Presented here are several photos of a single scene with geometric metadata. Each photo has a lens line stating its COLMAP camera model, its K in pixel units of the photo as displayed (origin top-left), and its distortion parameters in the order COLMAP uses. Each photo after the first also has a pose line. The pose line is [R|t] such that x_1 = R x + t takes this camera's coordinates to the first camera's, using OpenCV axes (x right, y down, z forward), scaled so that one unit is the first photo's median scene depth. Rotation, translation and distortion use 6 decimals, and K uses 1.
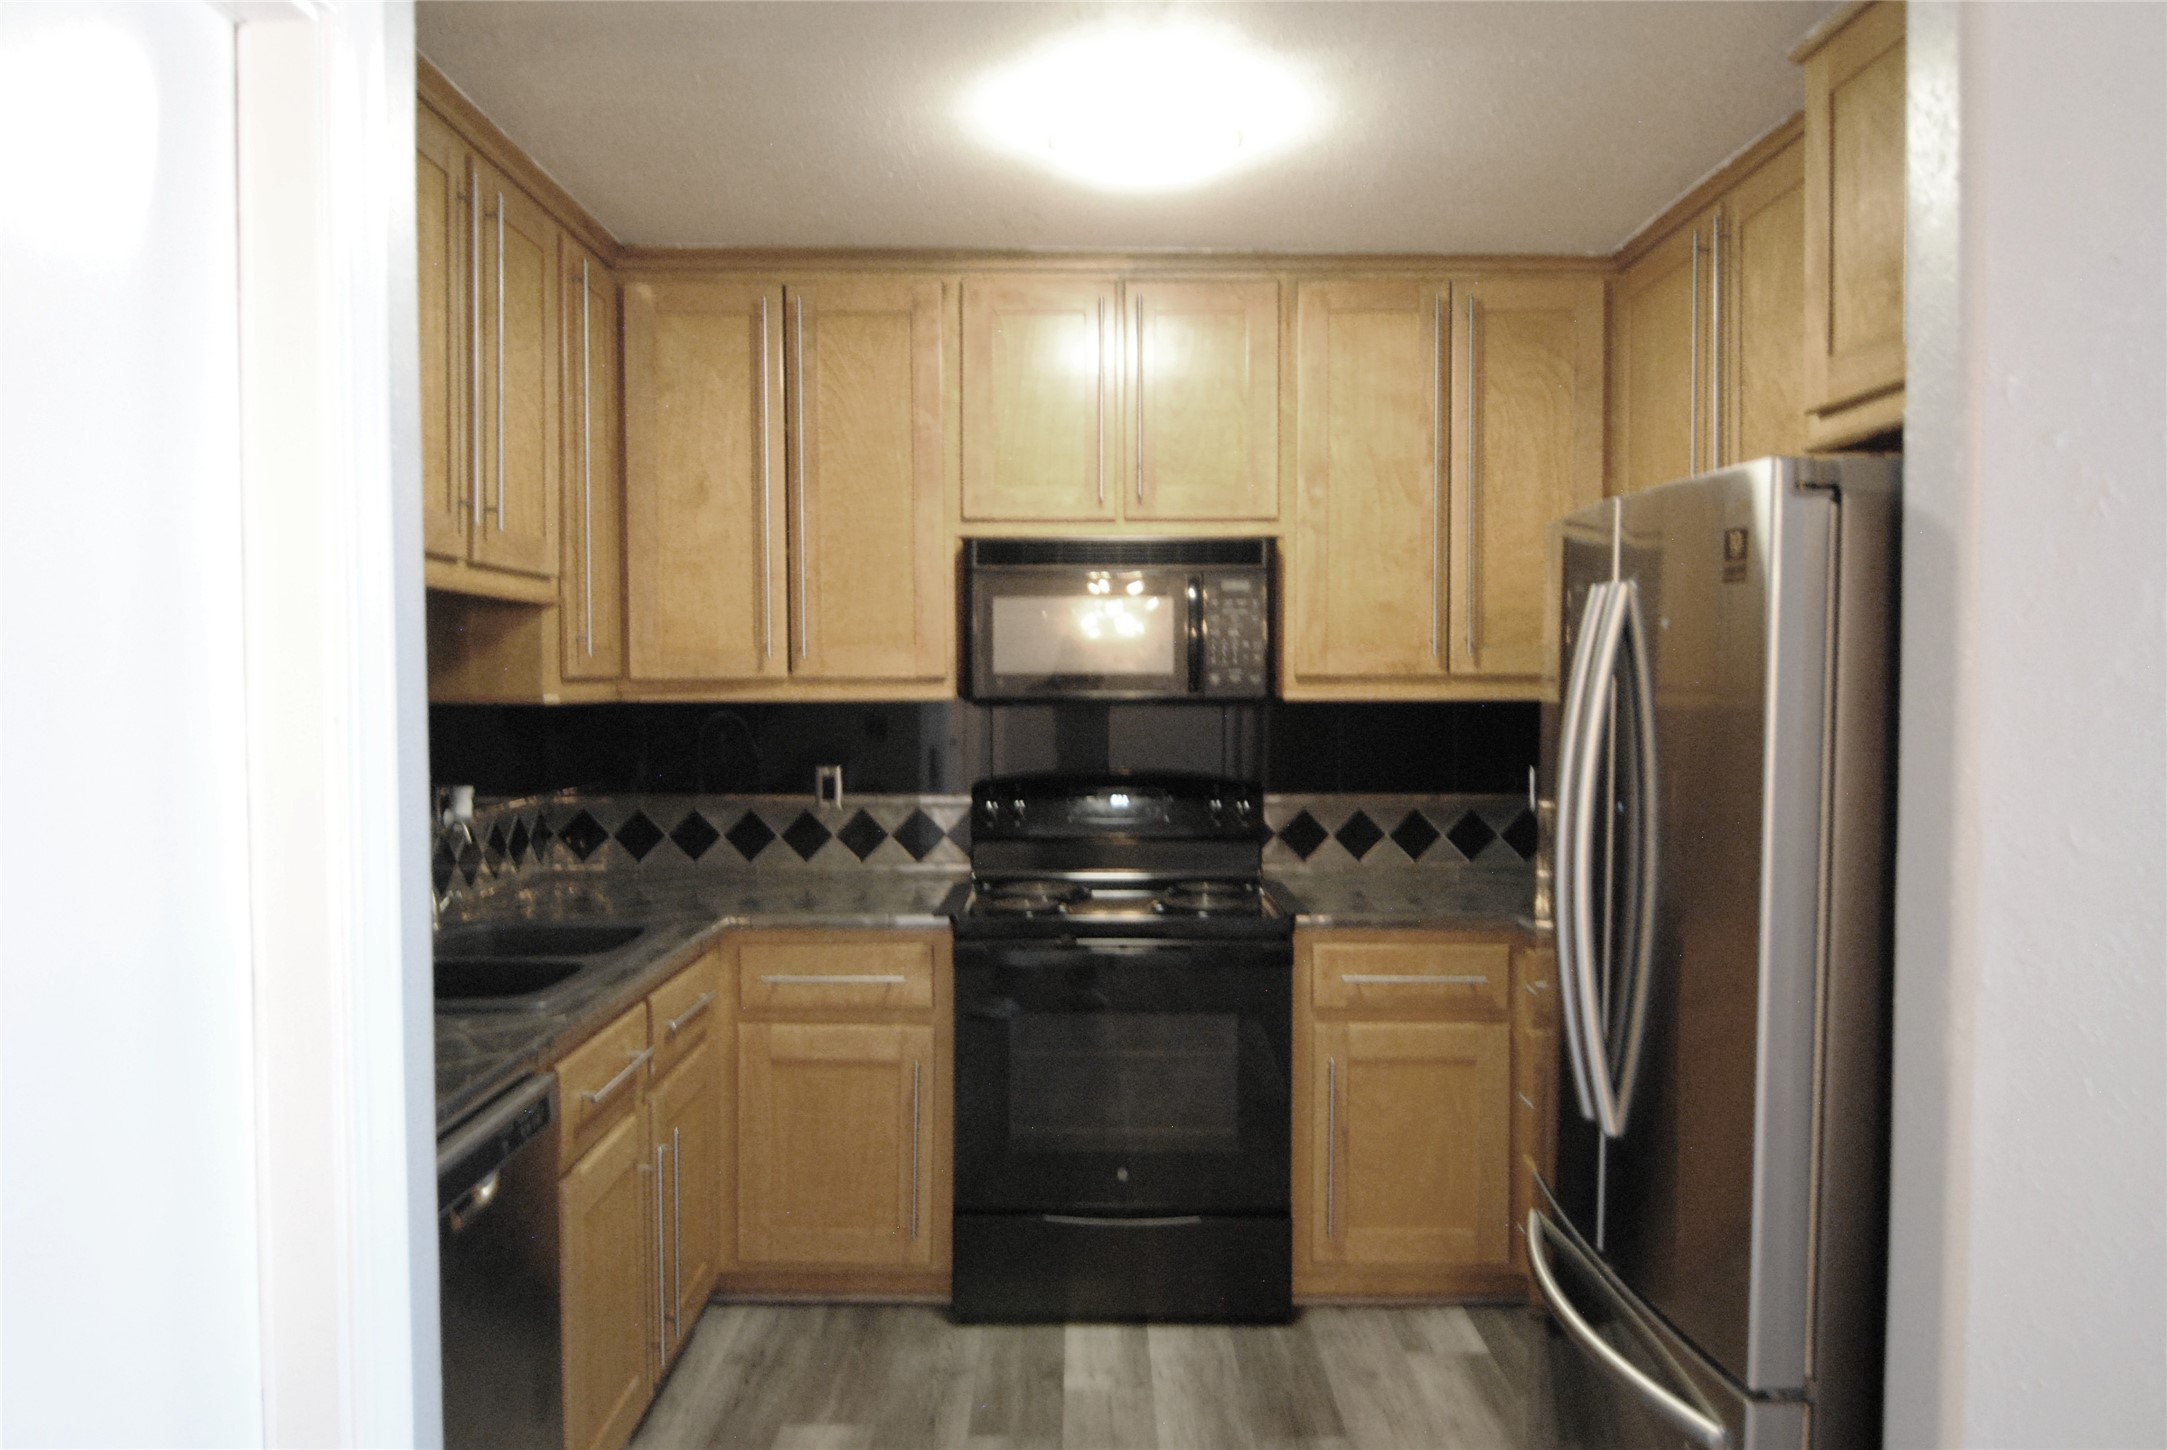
lens RADIAL K [[1478.1, 0, 1088.1], [0, 1478.1, 725.5], [0, 0, 1]] dist [-0.007163, -0.014691]
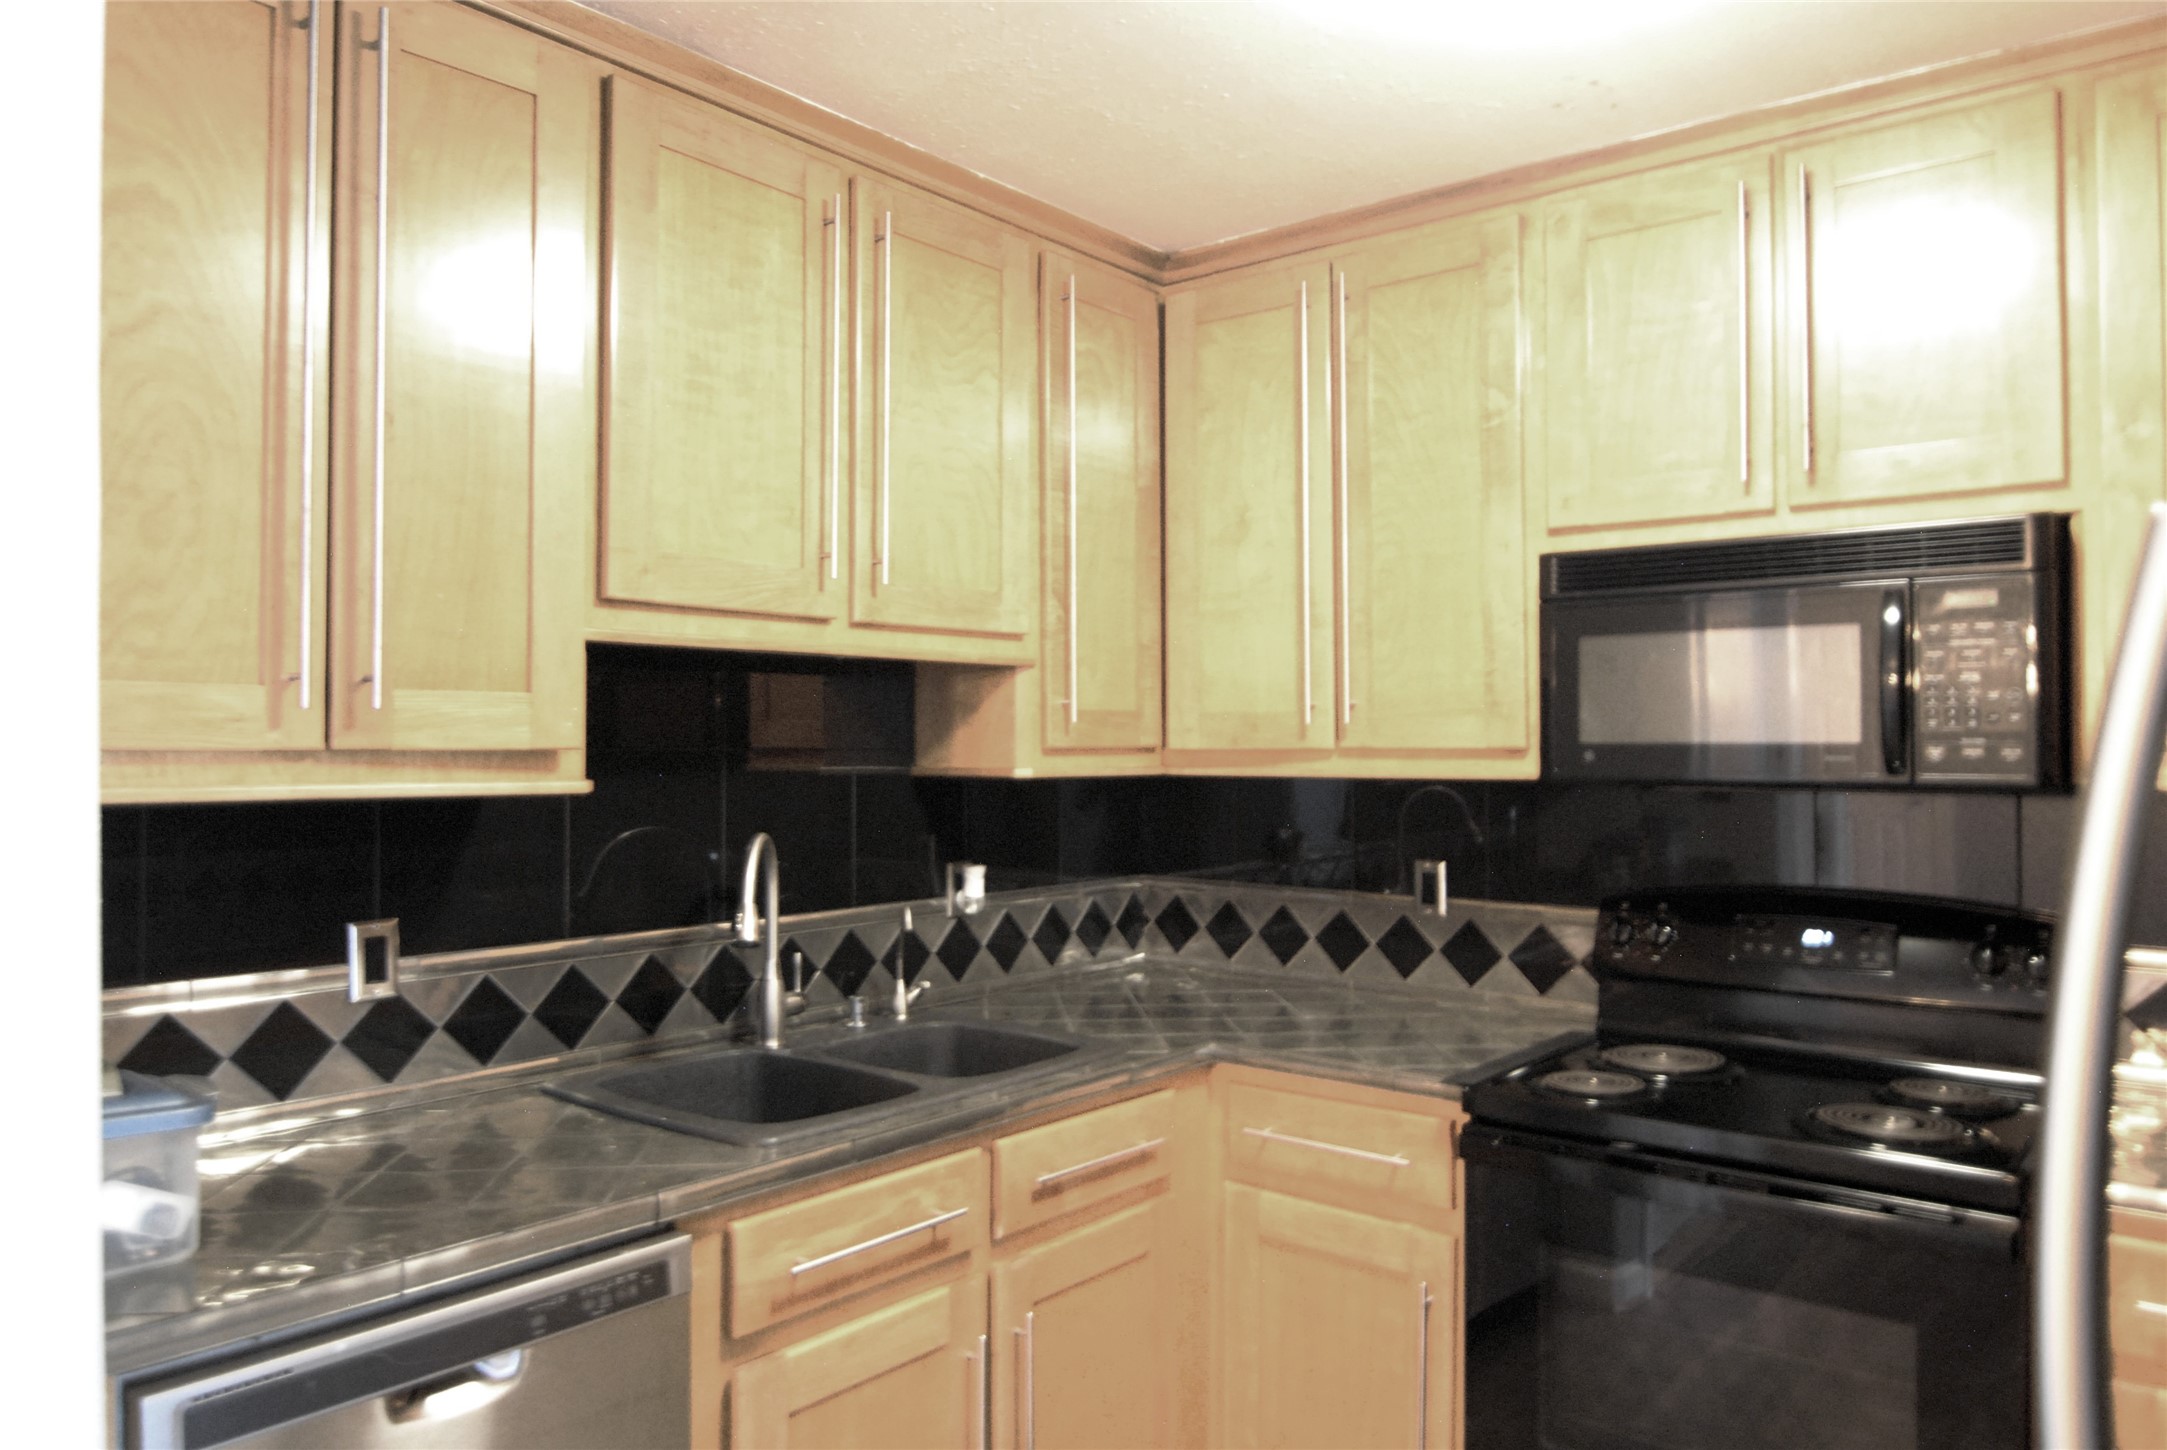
lens RADIAL K [[1478.1, 0, 1078.4], [0, 1478.1, 721.3], [0, 0, 1]] dist [-0.007163, -0.014691]
pose [[0.767527, -0.008225, -0.640963, 0.202980], [-0.020786, 0.999073, -0.037710, -0.014282], [0.640679, 0.042266, 0.766645, 0.302637]]
